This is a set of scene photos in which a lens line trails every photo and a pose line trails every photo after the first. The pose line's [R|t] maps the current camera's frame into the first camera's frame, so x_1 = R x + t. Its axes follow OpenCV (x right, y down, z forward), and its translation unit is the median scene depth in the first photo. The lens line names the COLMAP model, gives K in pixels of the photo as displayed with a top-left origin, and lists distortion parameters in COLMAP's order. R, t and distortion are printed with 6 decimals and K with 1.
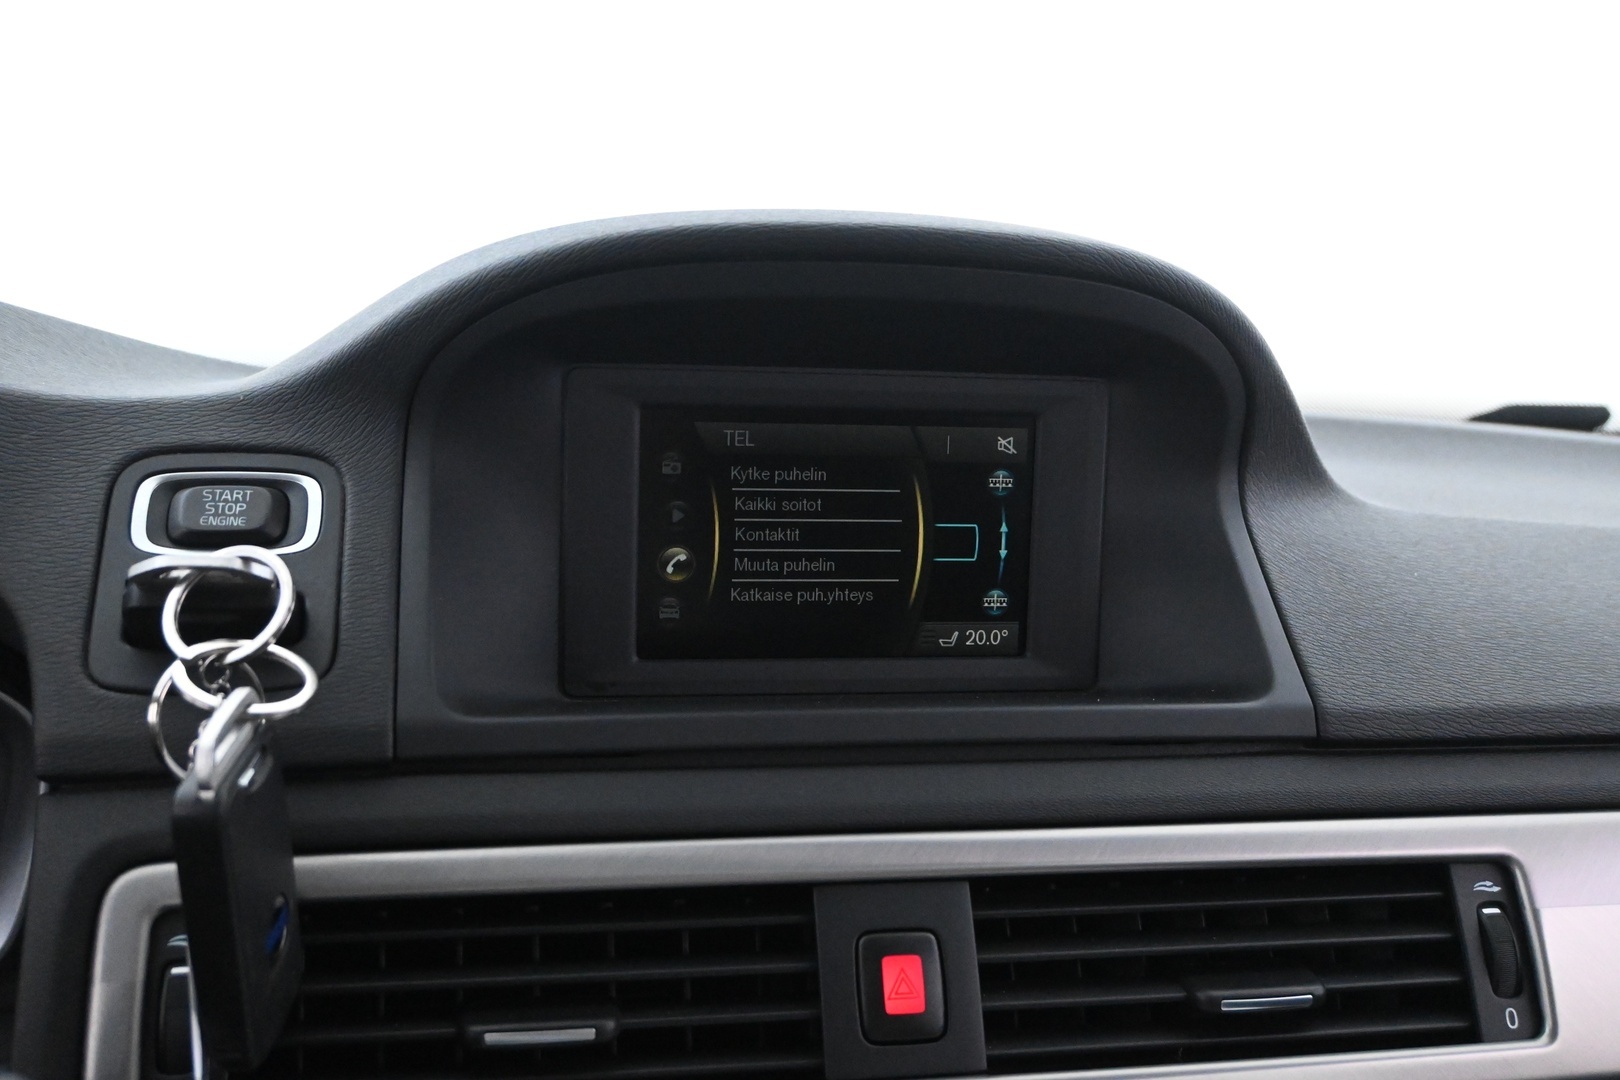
lens RADIAL K [[1653.4, 0, 810.0], [0, 1653.4, 540.0], [0, 0, 1]] dist [-0.005027, -0.004345]
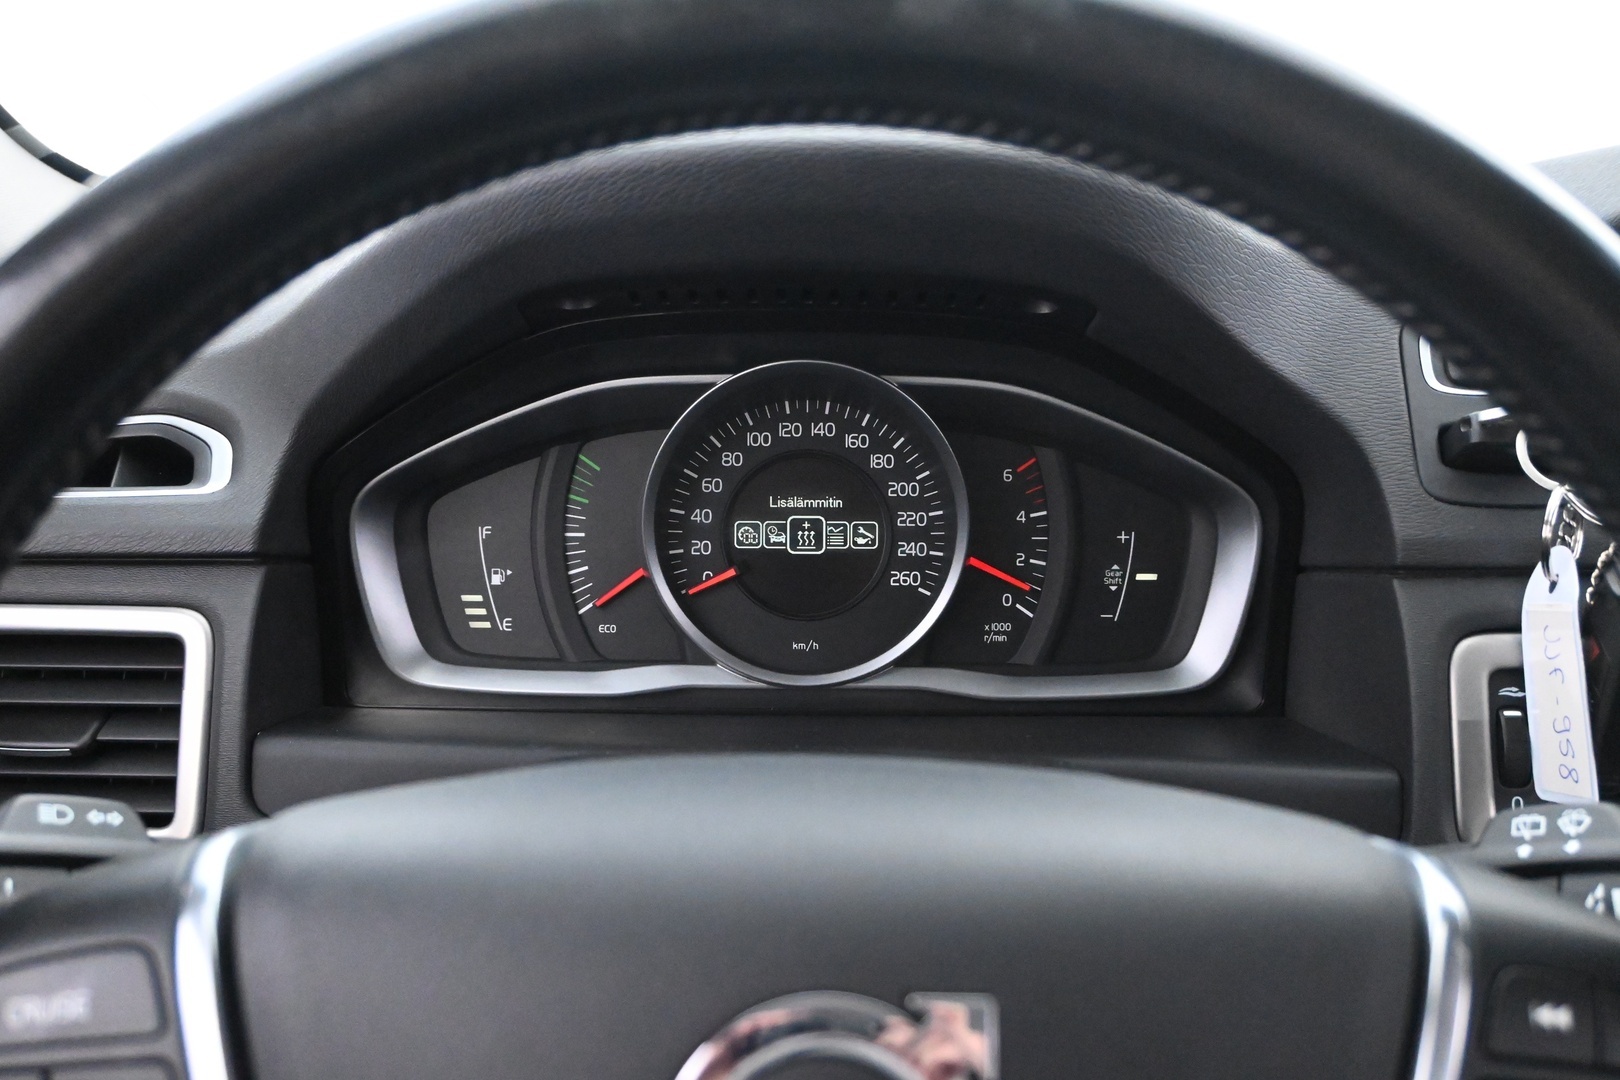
lens RADIAL K [[1539.3, 0, 810.0], [0, 1539.3, 540.0], [0, 0, 1]] dist [0.004222, 0.000756]
pose [[0.980165, 0.050021, -0.191769, -0.624321], [-0.012257, 0.981073, 0.193252, -0.102018], [0.197806, -0.187068, 0.962226, -0.268529]]
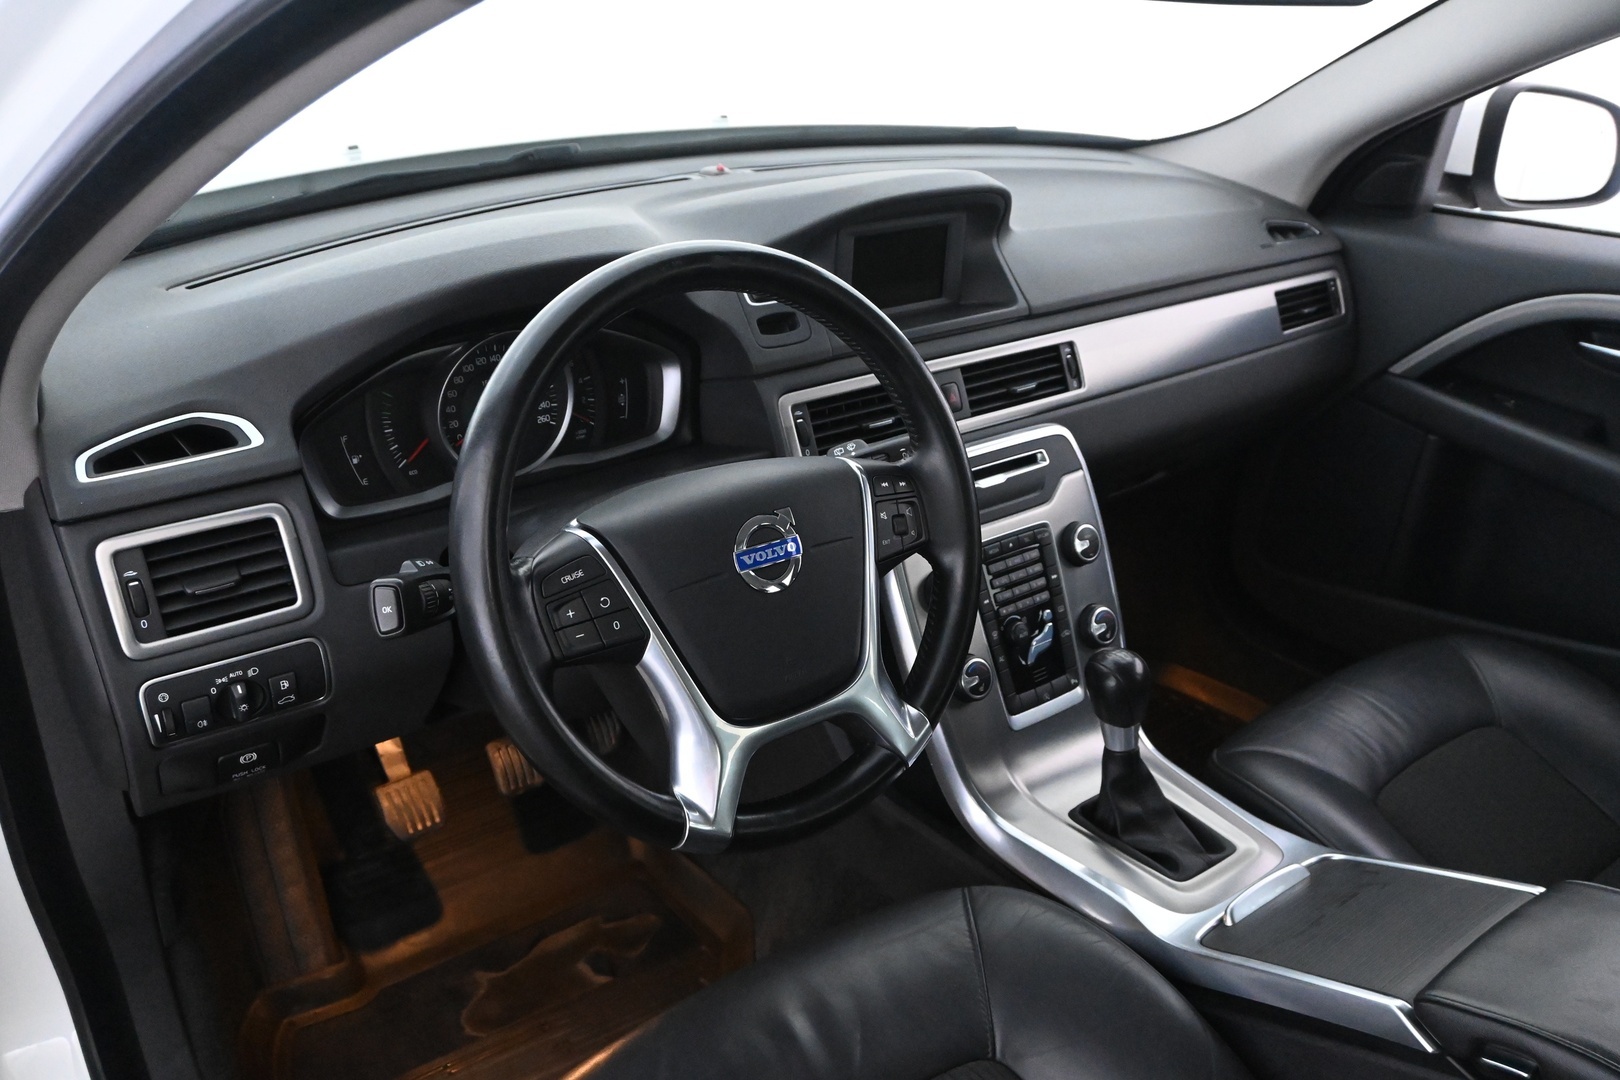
lens RADIAL K [[1415.2, 0, 810.0], [0, 1415.2, 540.0], [0, 0, 1]] dist [-0.010617, -0.000794]
pose [[0.896722, -0.184841, 0.402149, -1.487962], [0.037074, 0.936793, 0.347913, -0.523439], [-0.441039, -0.297072, 0.846896, -1.575437]]
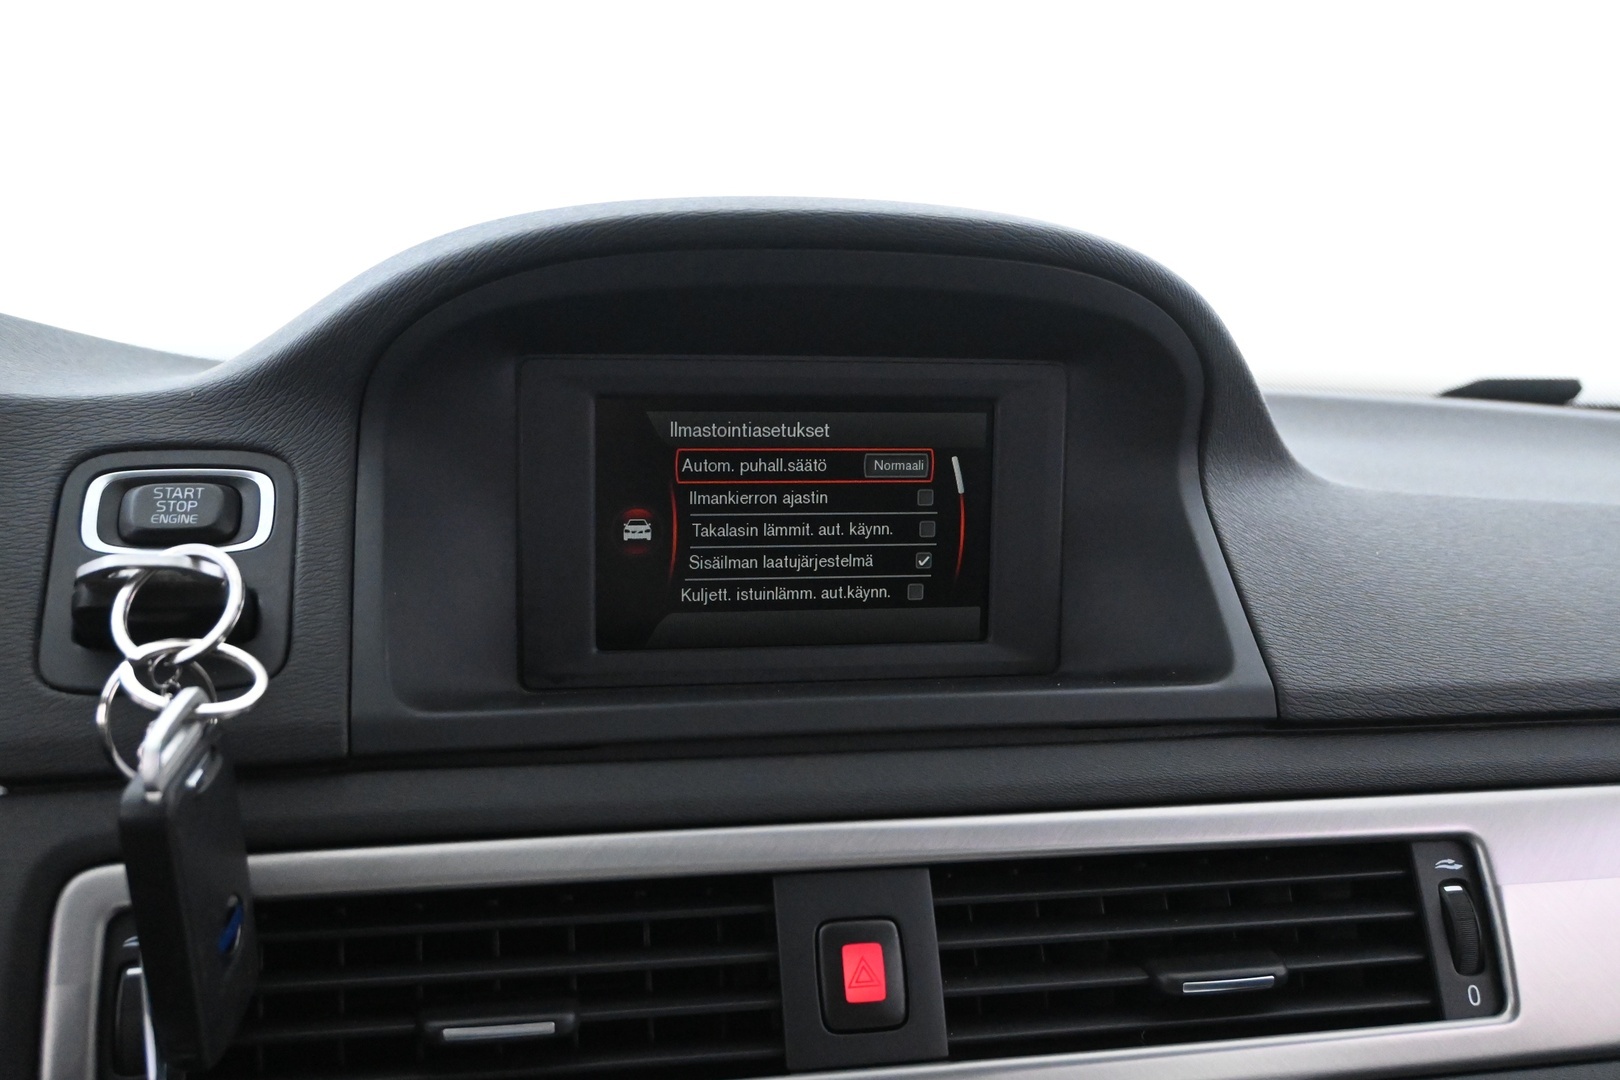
lens RADIAL K [[1653.4, 0, 810.0], [0, 1653.4, 540.0], [0, 0, 1]] dist [-0.005027, -0.004345]
pose [[0.999863, -0.015224, 0.006454, 0.020071], [0.015151, 0.999823, 0.011190, -0.004055], [-0.006623, -0.011091, 0.999917, 0.003473]]
